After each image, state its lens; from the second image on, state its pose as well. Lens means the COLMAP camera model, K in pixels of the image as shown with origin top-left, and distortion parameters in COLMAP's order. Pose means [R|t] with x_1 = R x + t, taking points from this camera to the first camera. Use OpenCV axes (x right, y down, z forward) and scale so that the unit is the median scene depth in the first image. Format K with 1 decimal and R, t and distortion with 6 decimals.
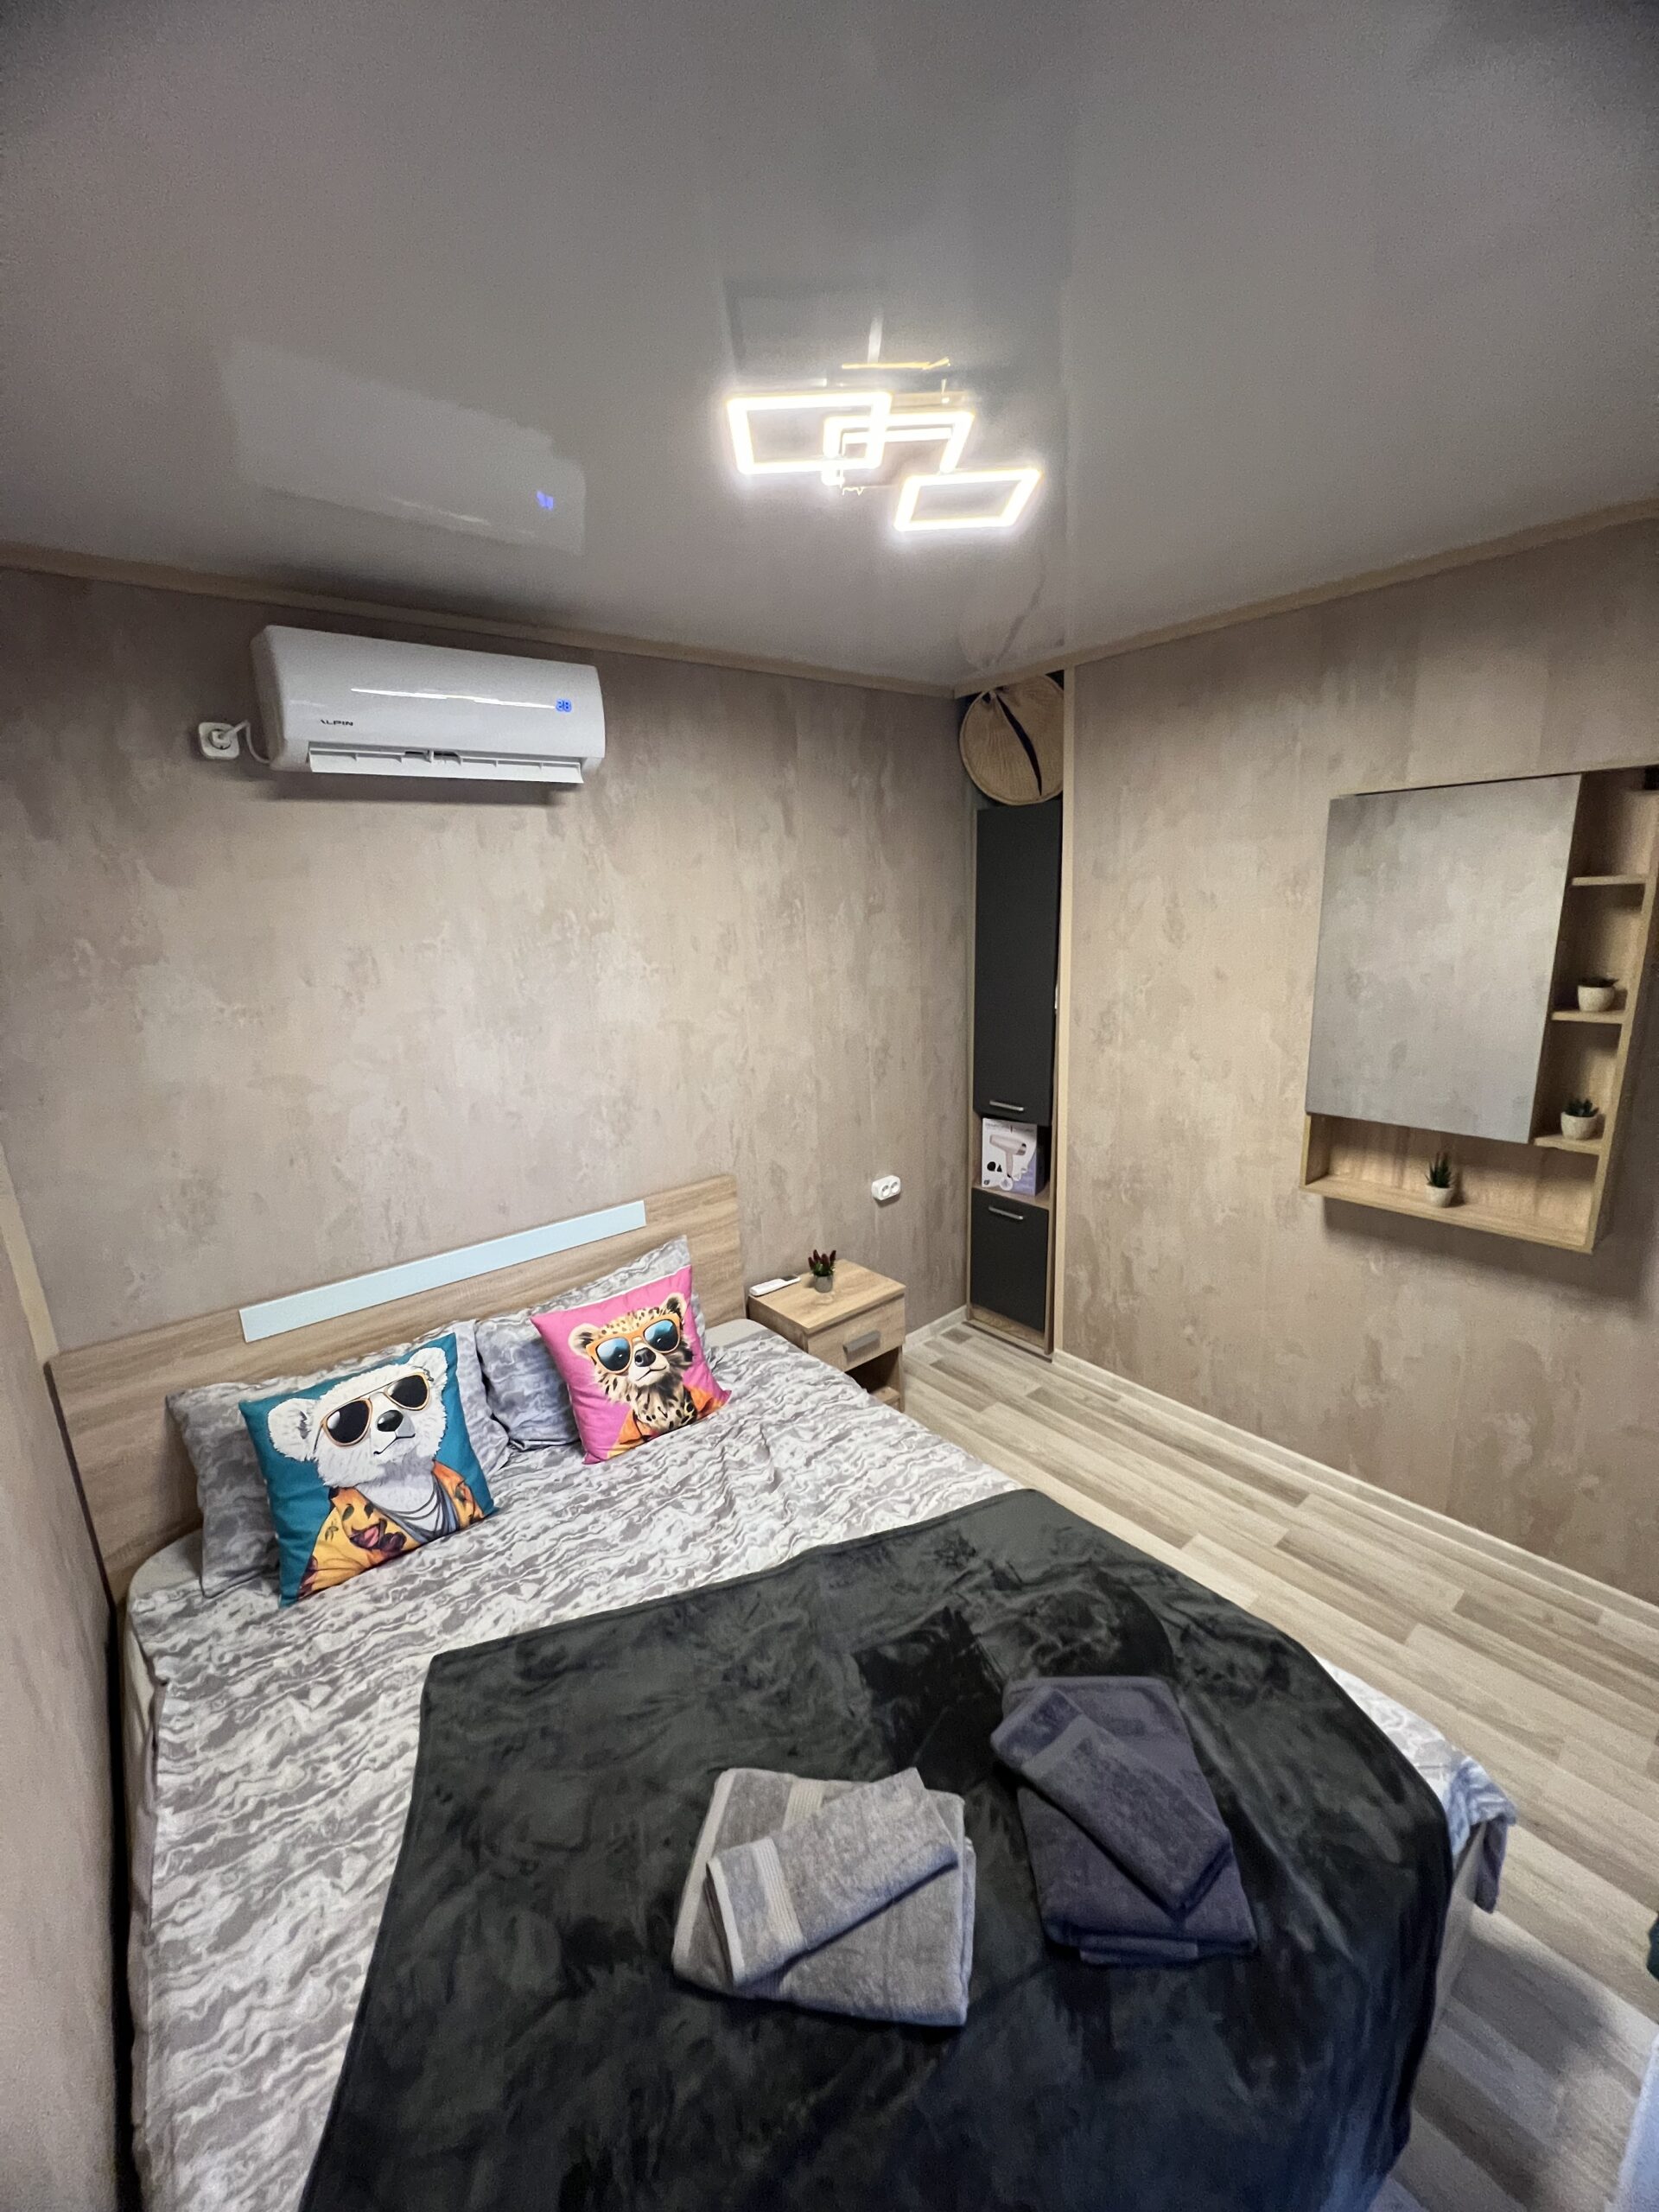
lens RADIAL K [[881.8, 0, 828.6], [0, 881.8, 1099.2], [0, 0, 1]] dist [-0.000766, -0.000186]
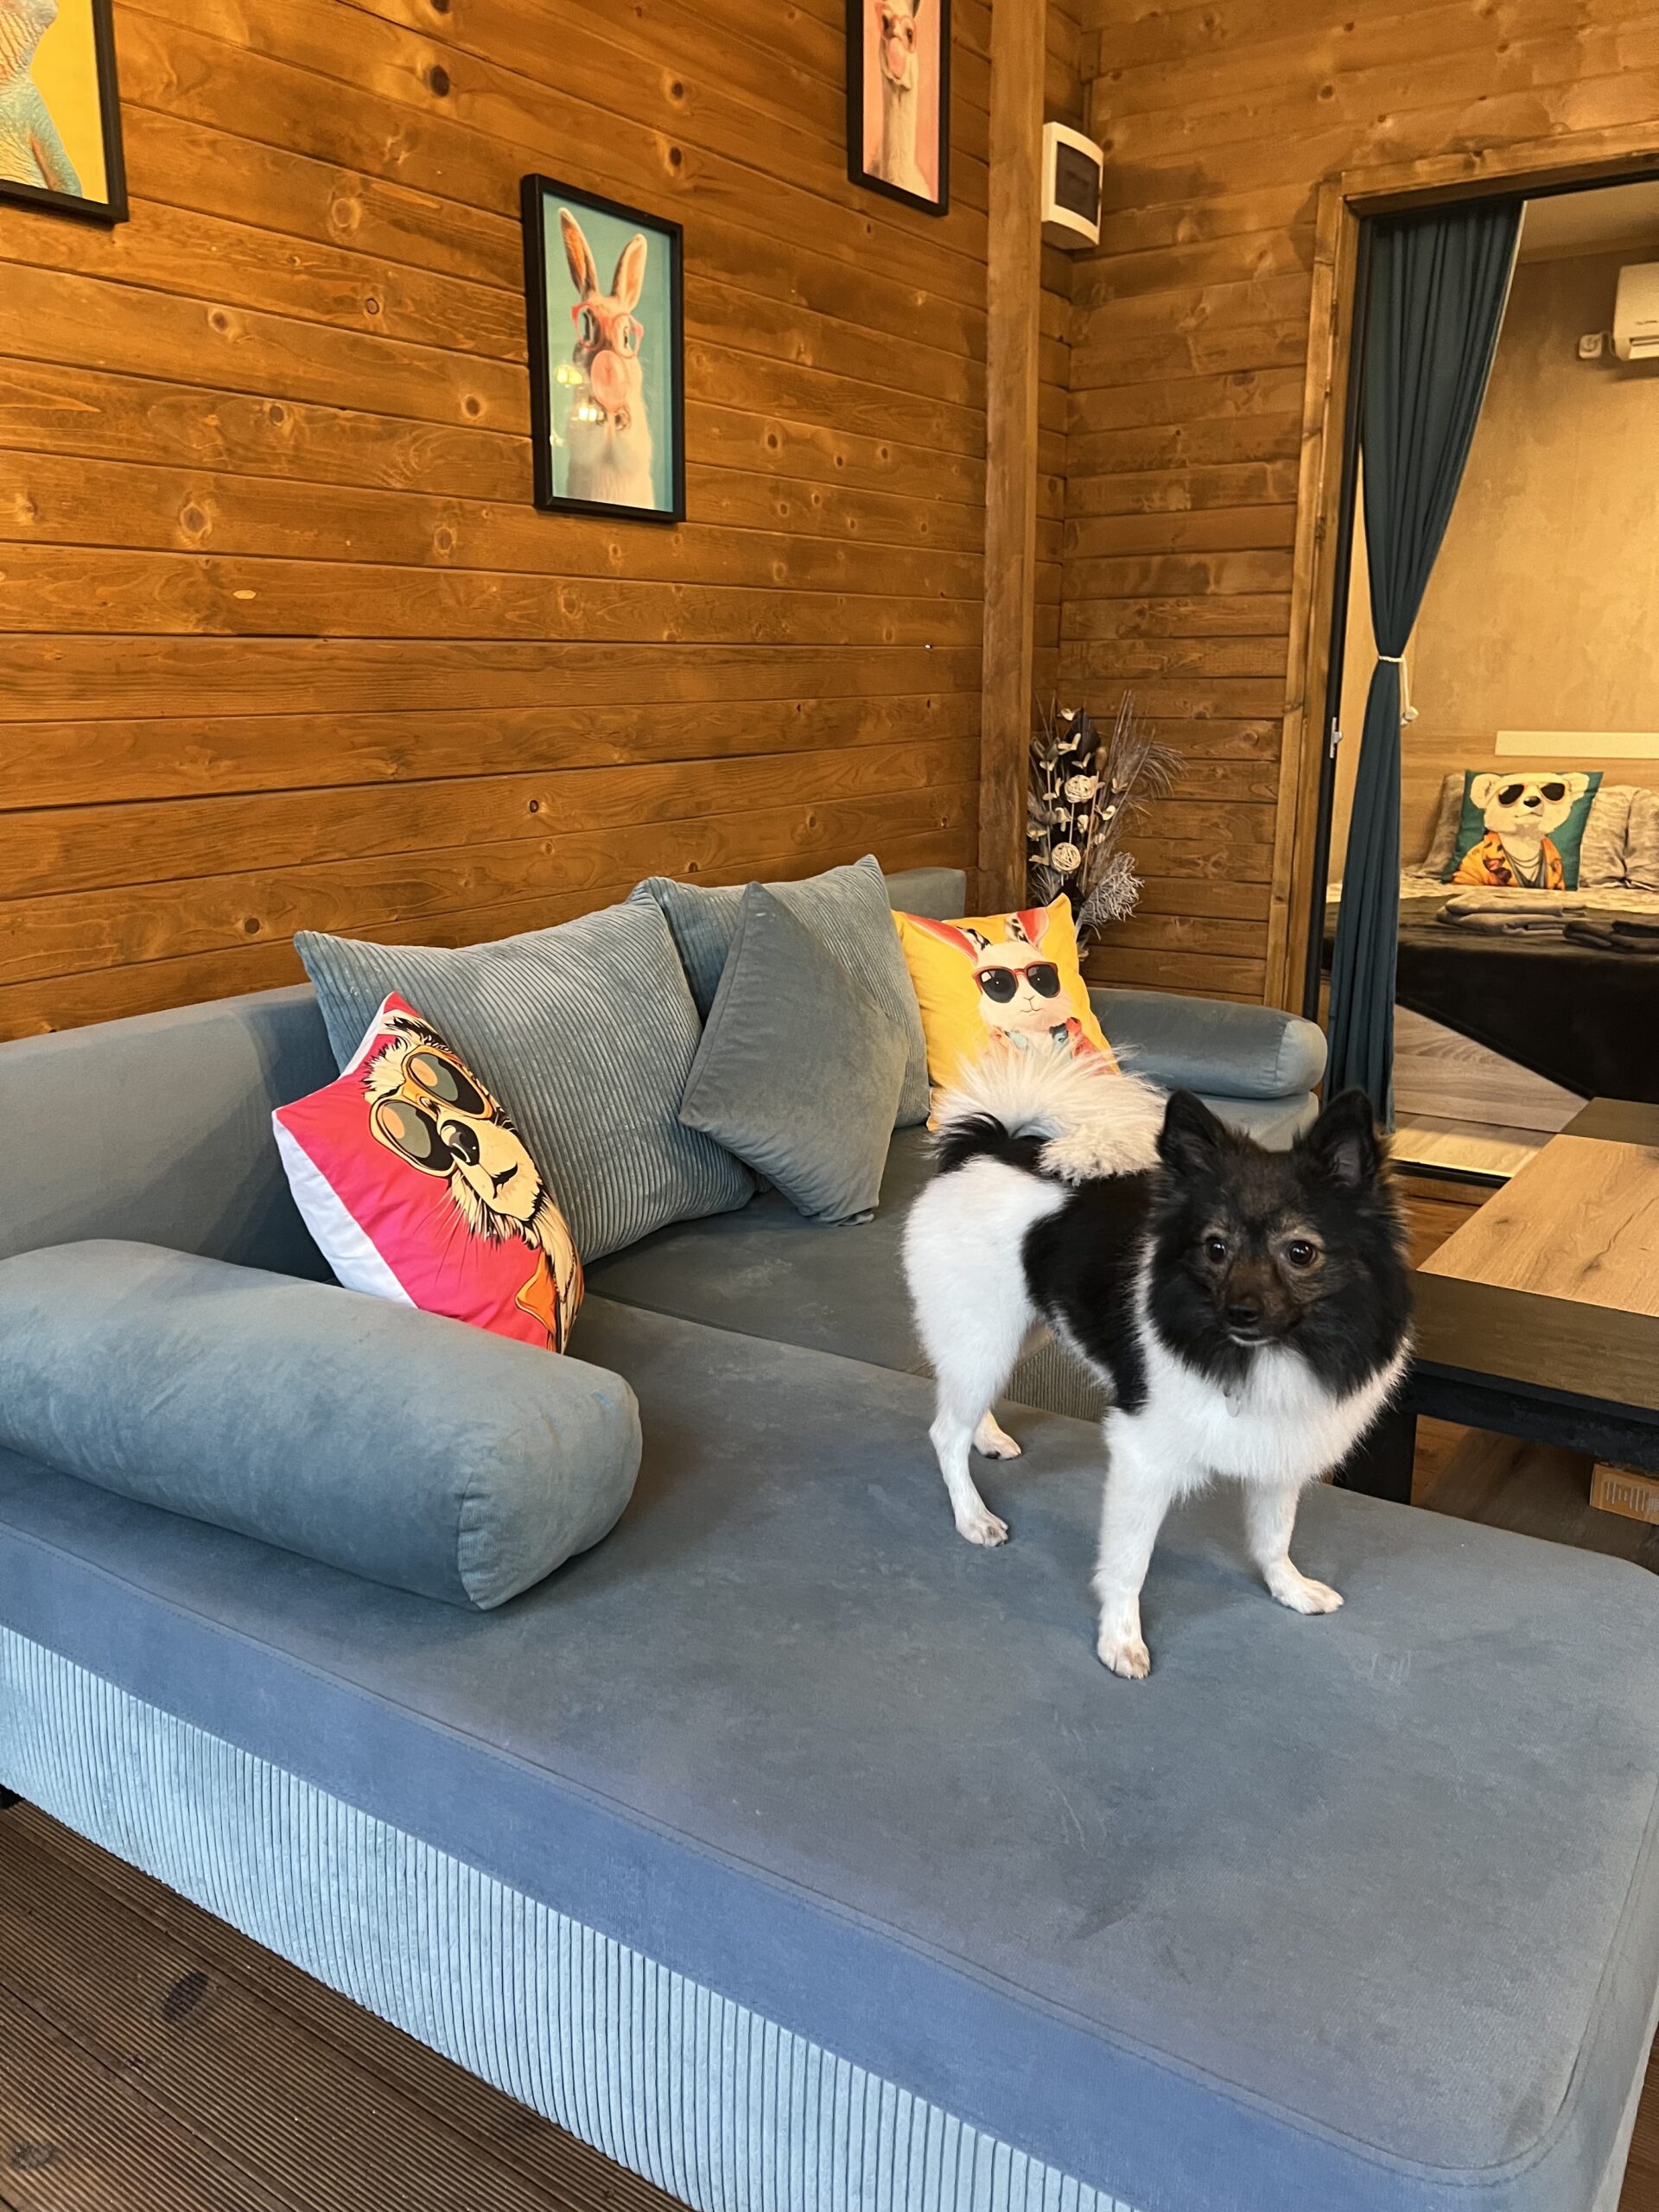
lens RADIAL K [[1663.9, 0, 821.1], [0, 1663.9, 1108.4], [0, 0, 1]] dist [0.059477, -0.068251]
pose [[0.282155, 0.277907, -0.918235, 1.878898], [-0.231430, 0.948575, 0.215975, 0.503519], [0.931036, 0.151569, 0.331961, -0.977766]]
